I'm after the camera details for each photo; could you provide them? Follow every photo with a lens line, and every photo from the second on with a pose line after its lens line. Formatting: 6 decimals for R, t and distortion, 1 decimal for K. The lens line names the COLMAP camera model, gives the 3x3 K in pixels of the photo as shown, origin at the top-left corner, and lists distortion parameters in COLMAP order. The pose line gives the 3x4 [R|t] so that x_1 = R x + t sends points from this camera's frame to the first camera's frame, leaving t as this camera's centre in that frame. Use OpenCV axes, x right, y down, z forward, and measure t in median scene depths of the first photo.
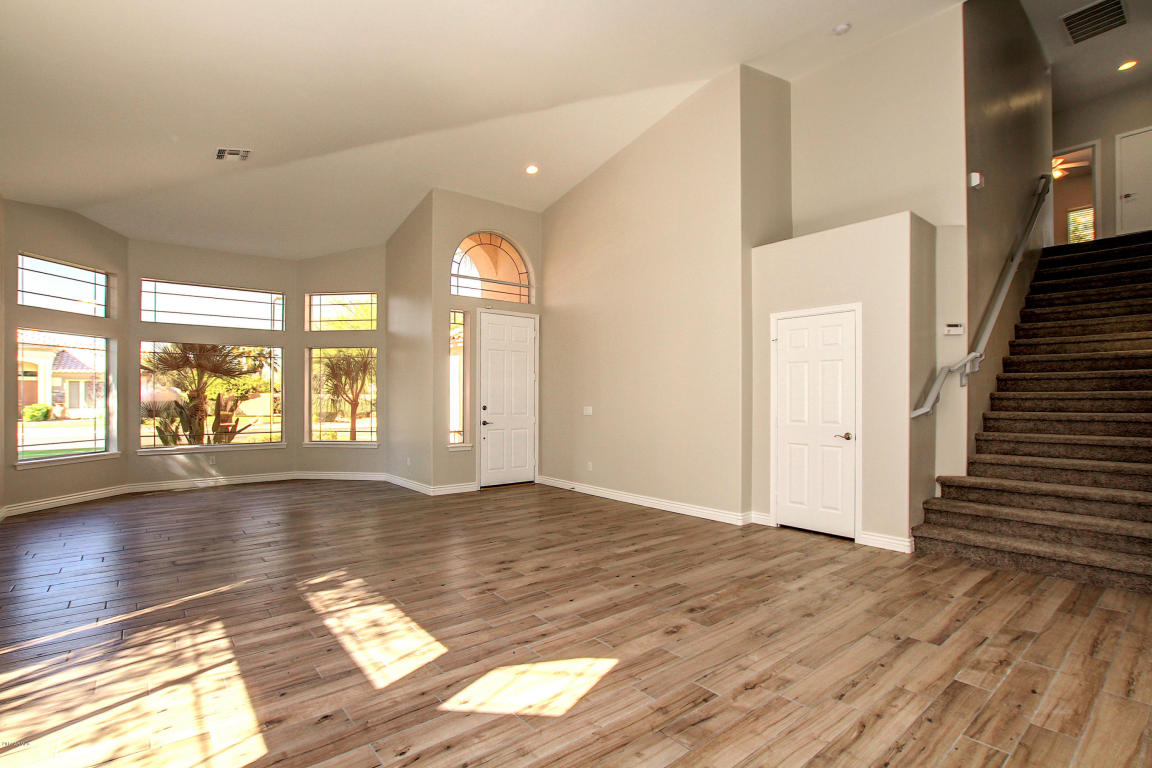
lens RADIAL K [[543.5, 0, 565.5], [0, 543.5, 397.3], [0, 0, 1]] dist [-0.036112, 0.005907]
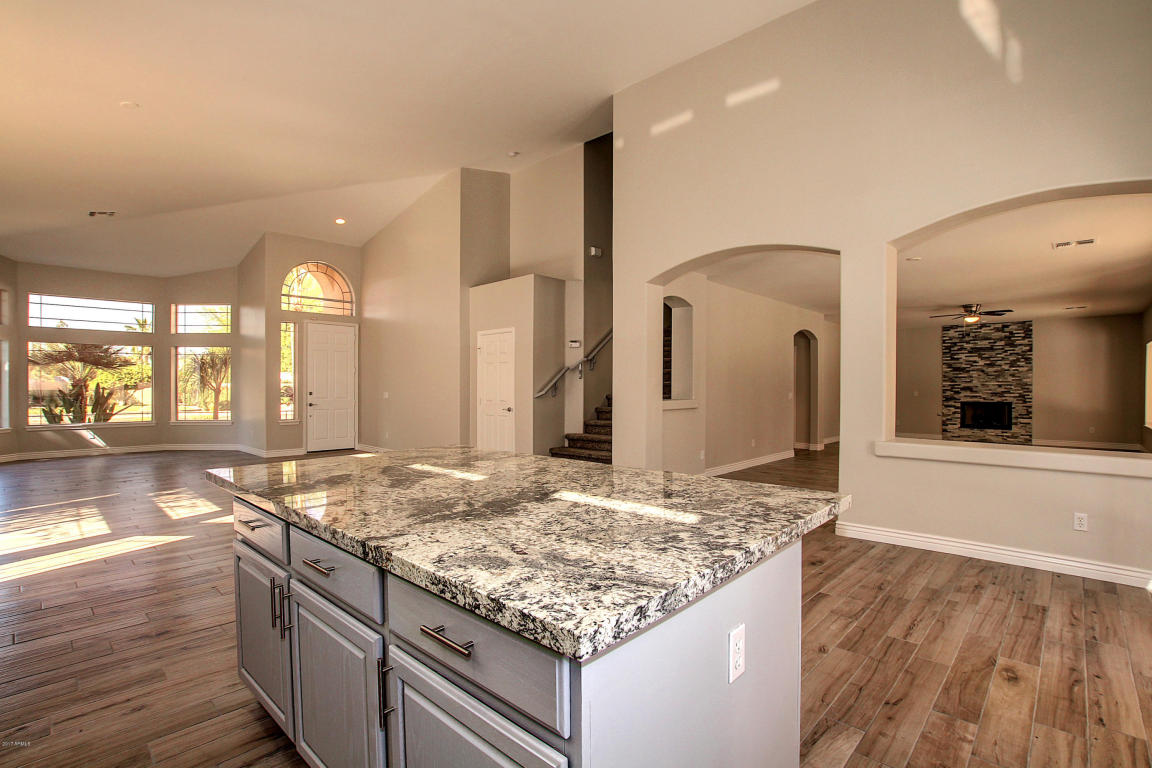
lens RADIAL K [[543.5, 0, 569.8], [0, 543.5, 386.0], [0, 0, 1]] dist [-0.036112, 0.005907]
pose [[0.990663, -0.003075, 0.136299, 0.527485], [0.002348, 0.999982, 0.005494, -0.008300], [-0.136313, -0.005123, 0.990653, -0.715378]]
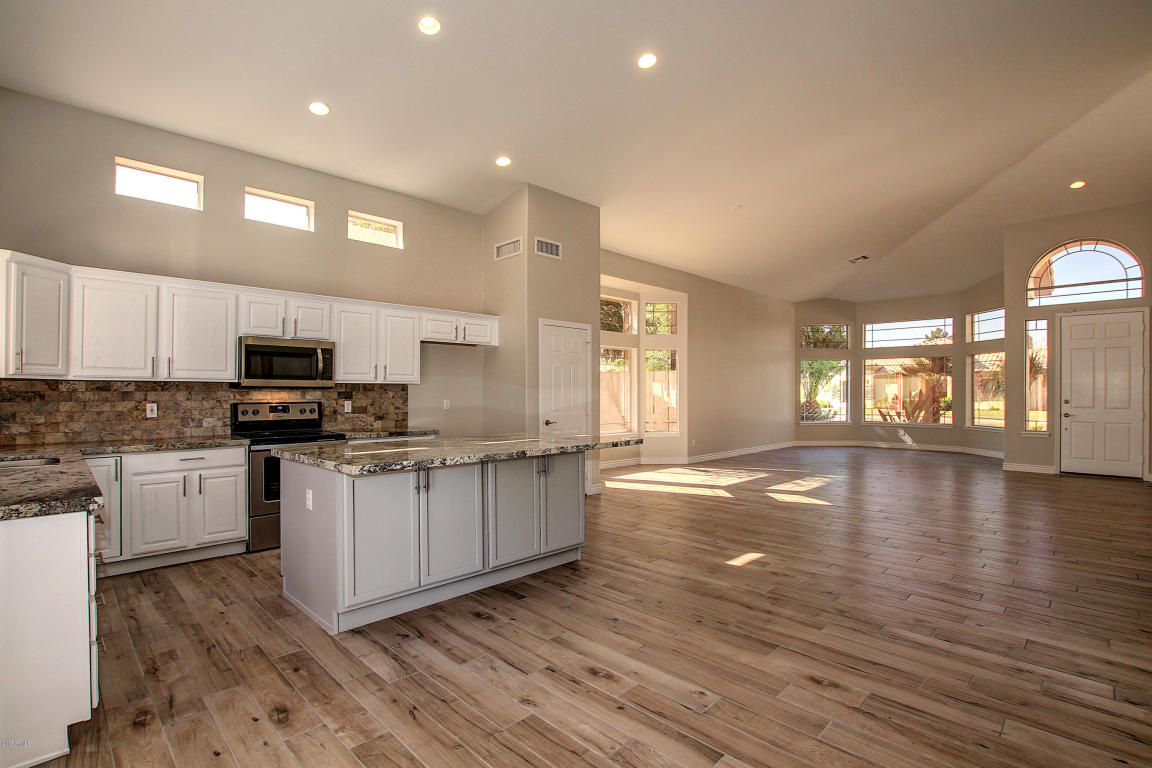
lens RADIAL K [[543.5, 0, 587.3], [0, 543.5, 387.3], [0, 0, 1]] dist [-0.036112, 0.005907]
pose [[0.124213, -0.012734, -0.992174, 1.383331], [0.004858, 0.999913, -0.012226, -0.002495], [0.992244, -0.003301, 0.124264, -0.182950]]
